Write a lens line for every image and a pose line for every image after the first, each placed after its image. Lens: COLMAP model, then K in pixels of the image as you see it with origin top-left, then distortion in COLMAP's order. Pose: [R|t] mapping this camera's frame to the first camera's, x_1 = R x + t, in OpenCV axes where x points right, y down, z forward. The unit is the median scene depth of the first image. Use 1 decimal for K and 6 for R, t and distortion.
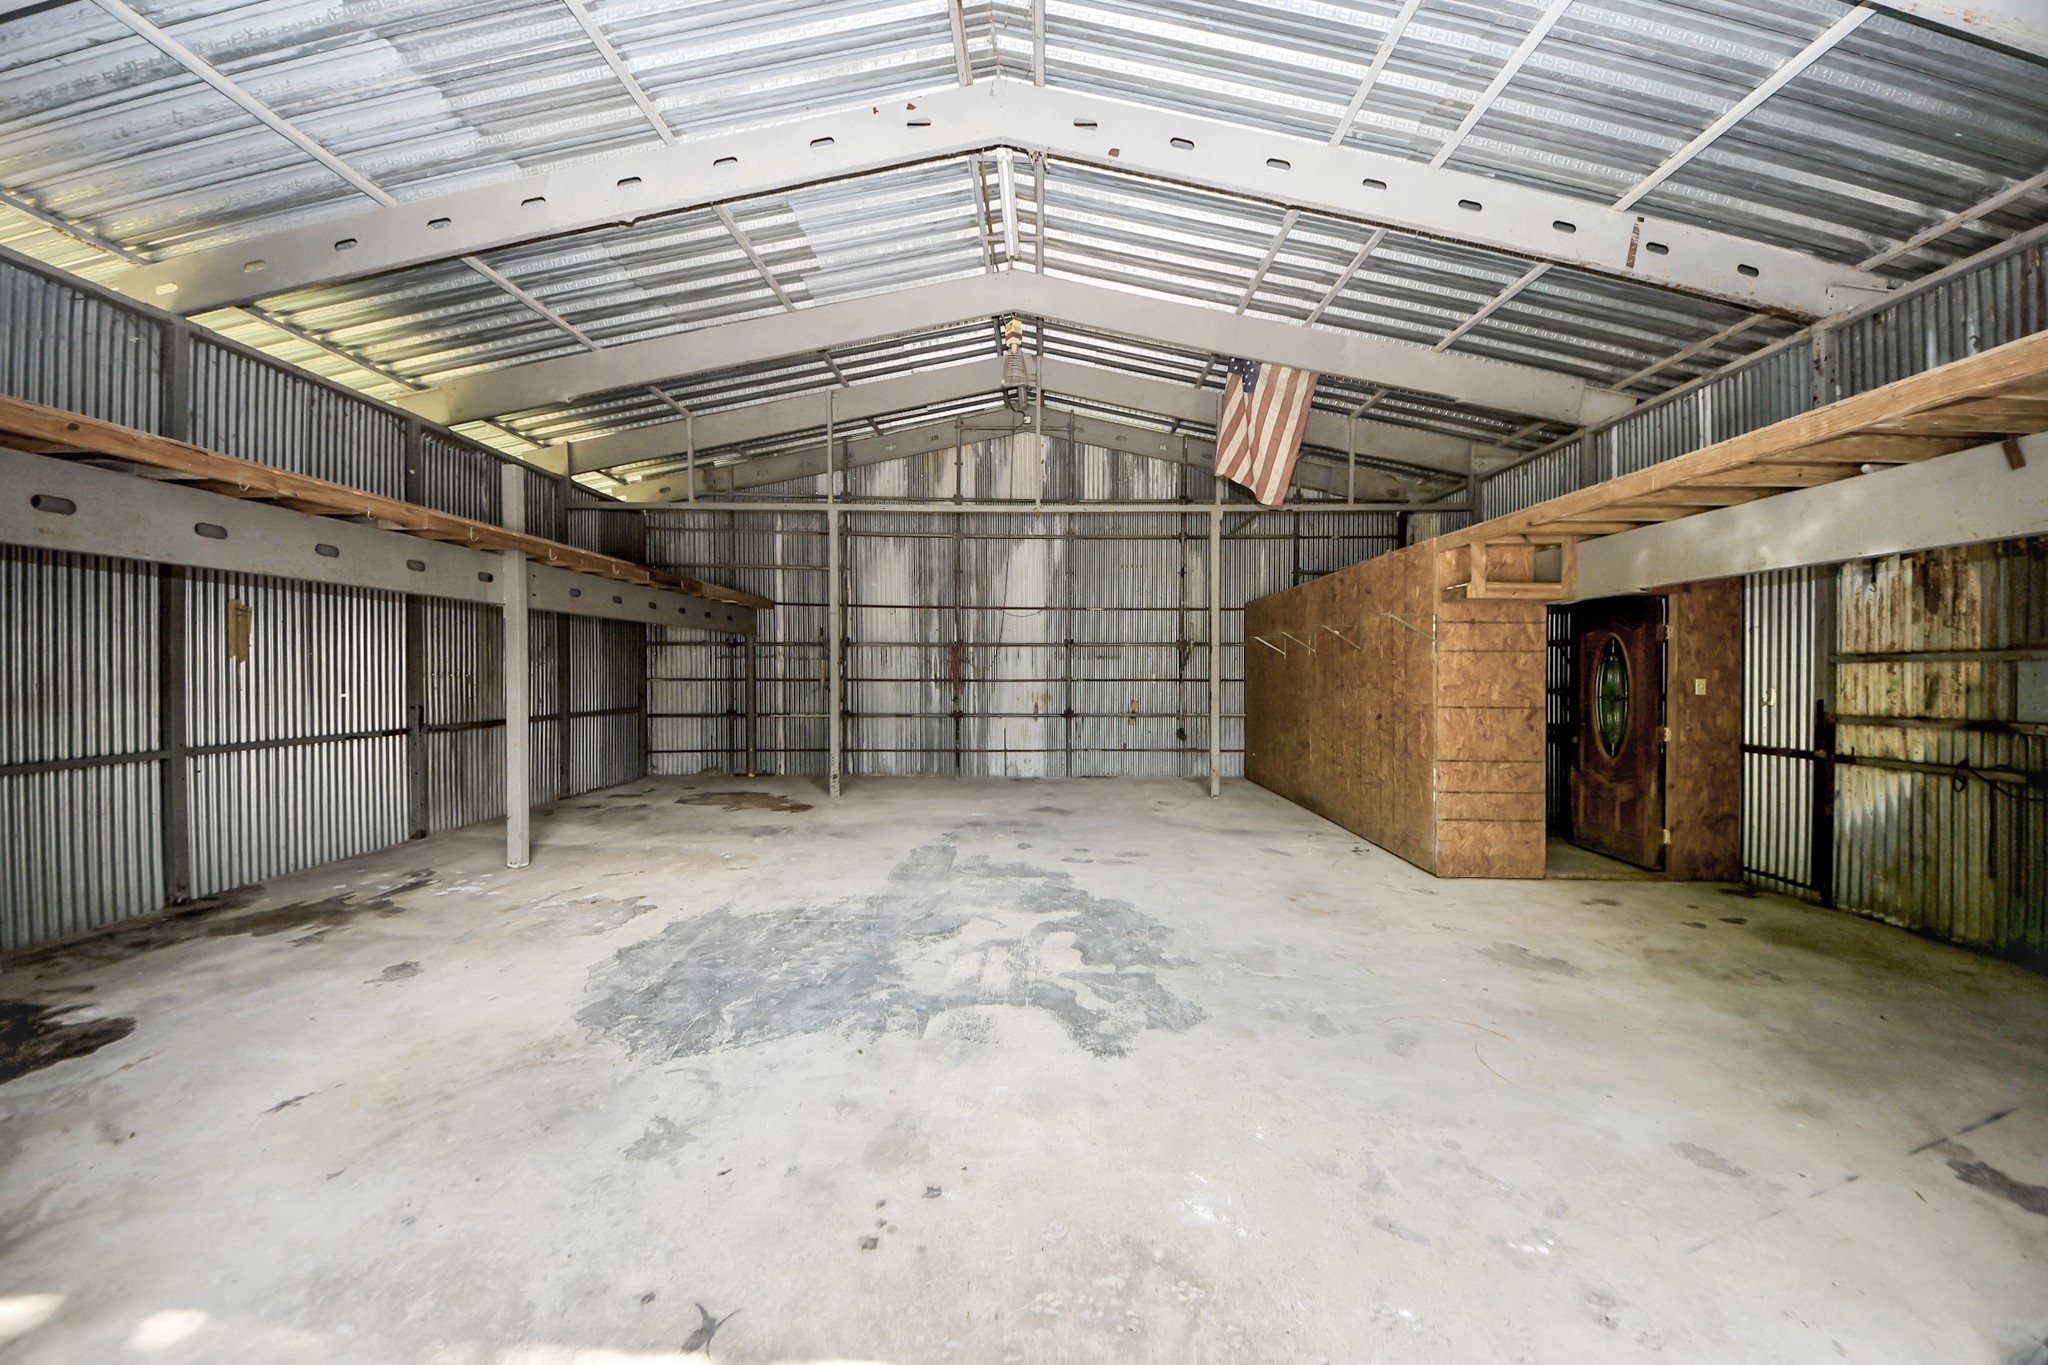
lens RADIAL K [[718.4, 0, 1040.6], [0, 718.4, 673.5], [0, 0, 1]] dist [0.019001, -0.000463]
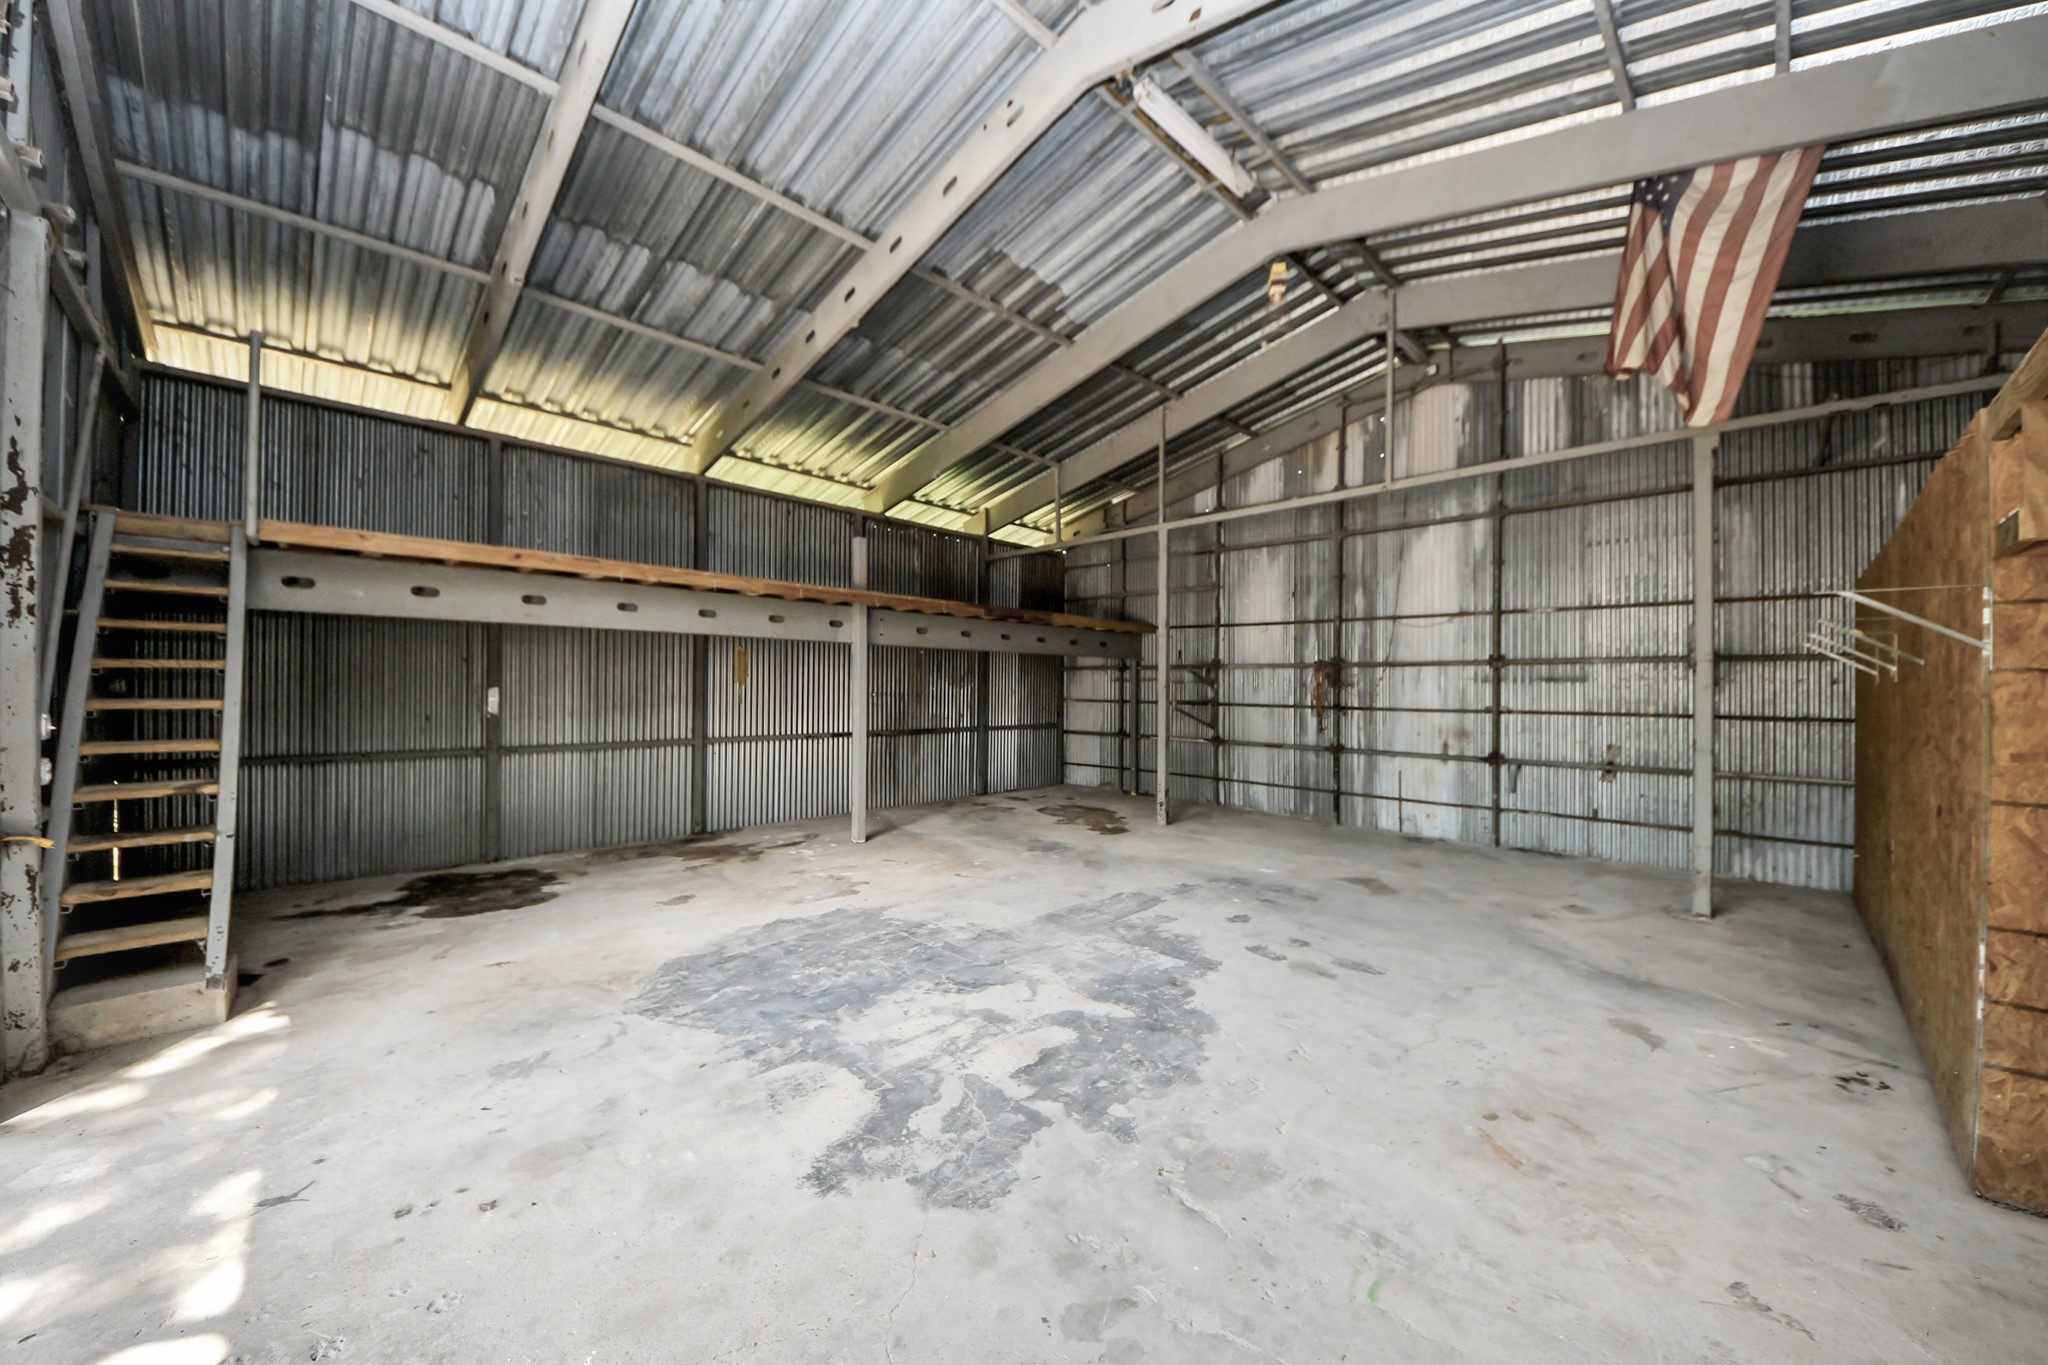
lens RADIAL K [[718.4, 0, 1029.3], [0, 718.4, 680.3], [0, 0, 1]] dist [0.019001, -0.000463]
pose [[0.711447, -0.002394, -0.702736, 0.217407], [-0.011290, 0.999826, -0.014837, -0.005709], [0.702650, 0.018490, 0.711296, 0.152714]]
